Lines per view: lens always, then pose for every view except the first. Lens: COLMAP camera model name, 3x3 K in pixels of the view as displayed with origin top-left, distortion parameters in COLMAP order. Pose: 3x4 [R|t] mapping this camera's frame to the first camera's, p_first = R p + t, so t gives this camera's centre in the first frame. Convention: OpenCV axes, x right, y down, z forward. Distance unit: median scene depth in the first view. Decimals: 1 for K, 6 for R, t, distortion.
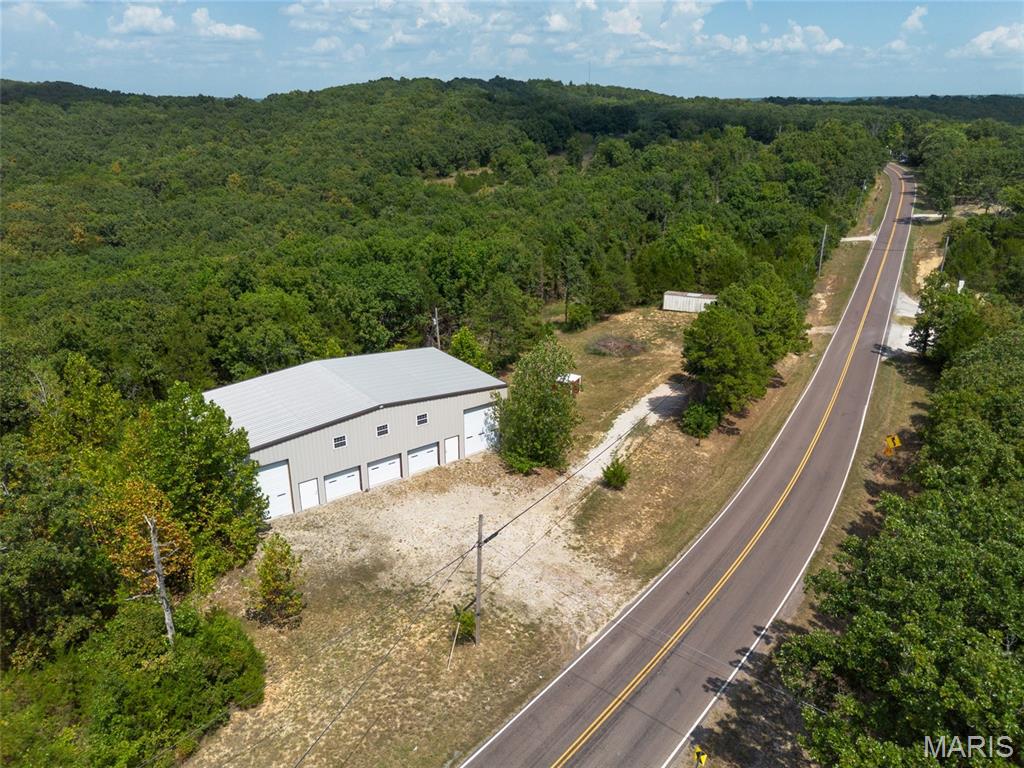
lens RADIAL K [[729.2, 0, 512.9], [0, 729.2, 378.6], [0, 0, 1]] dist [0.055028, -0.043735]
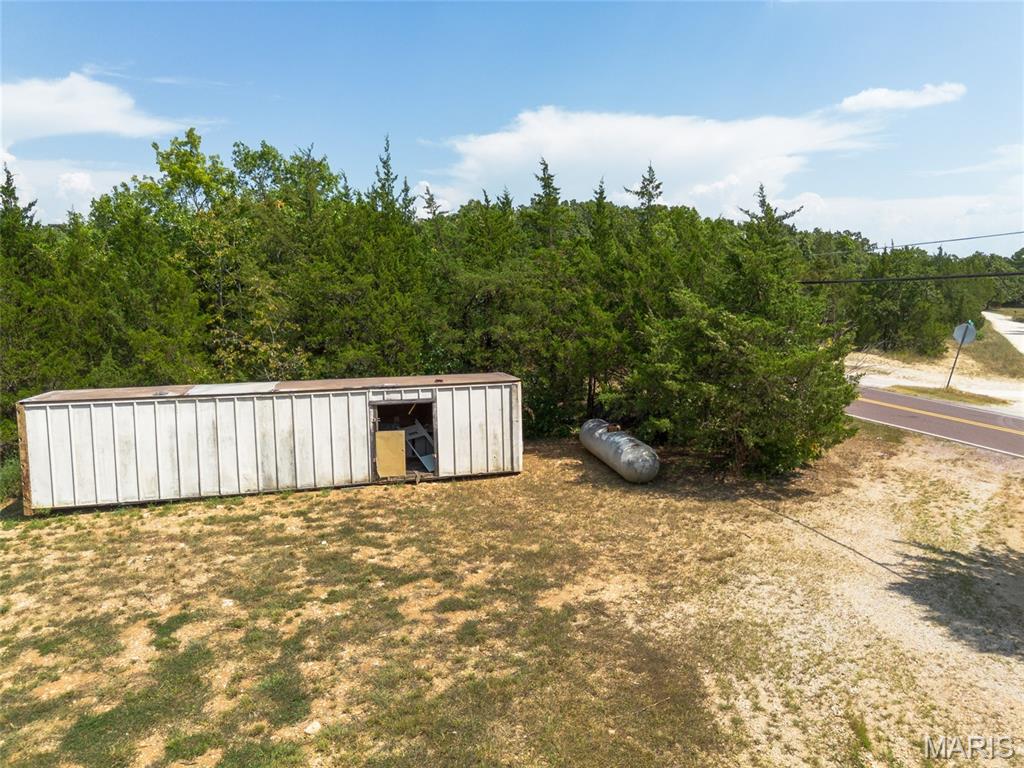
lens RADIAL K [[729.2, 0, 512.8], [0, 729.2, 383.3], [0, 0, 1]] dist [0.055028, -0.043735]
pose [[0.753040, -0.087959, 0.652069, 0.220357], [0.227377, 0.964758, -0.132447, -0.093237], [-0.617439, 0.248004, 0.746501, 0.988518]]
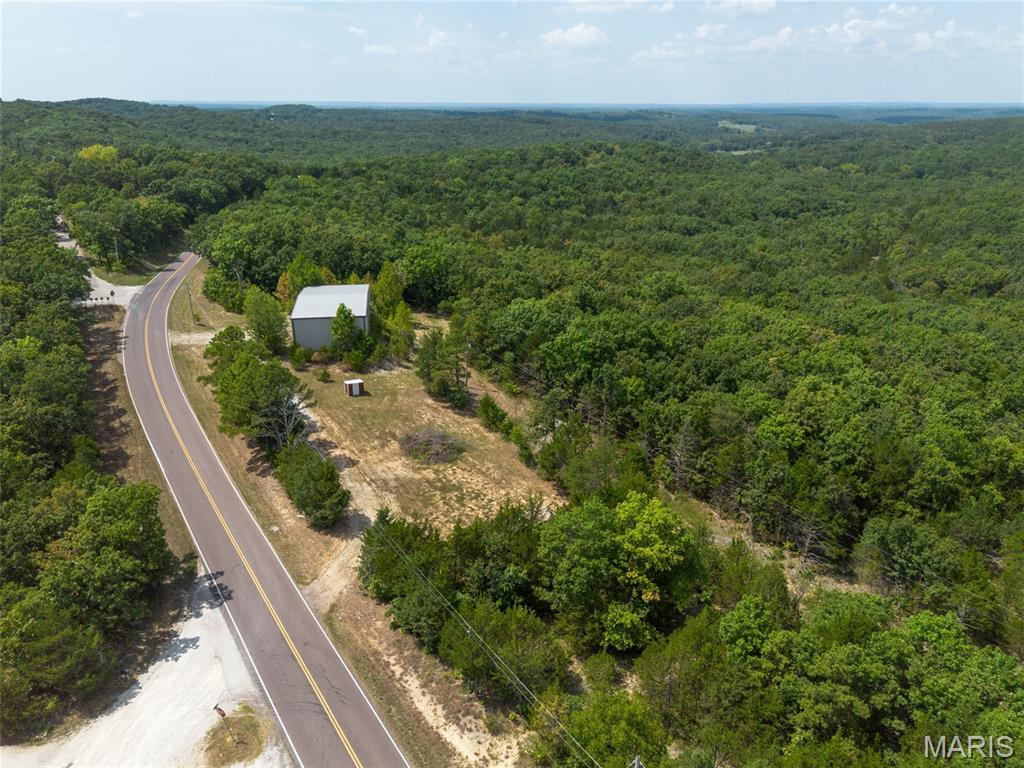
lens RADIAL K [[729.2, 0, 512.9], [0, 729.2, 381.1], [0, 0, 1]] dist [0.055028, -0.043735]
pose [[-0.462195, 0.316424, -0.828403, 0.880062], [-0.313755, 0.815393, 0.486510, -0.628011], [0.829417, 0.484778, -0.277591, 1.318355]]
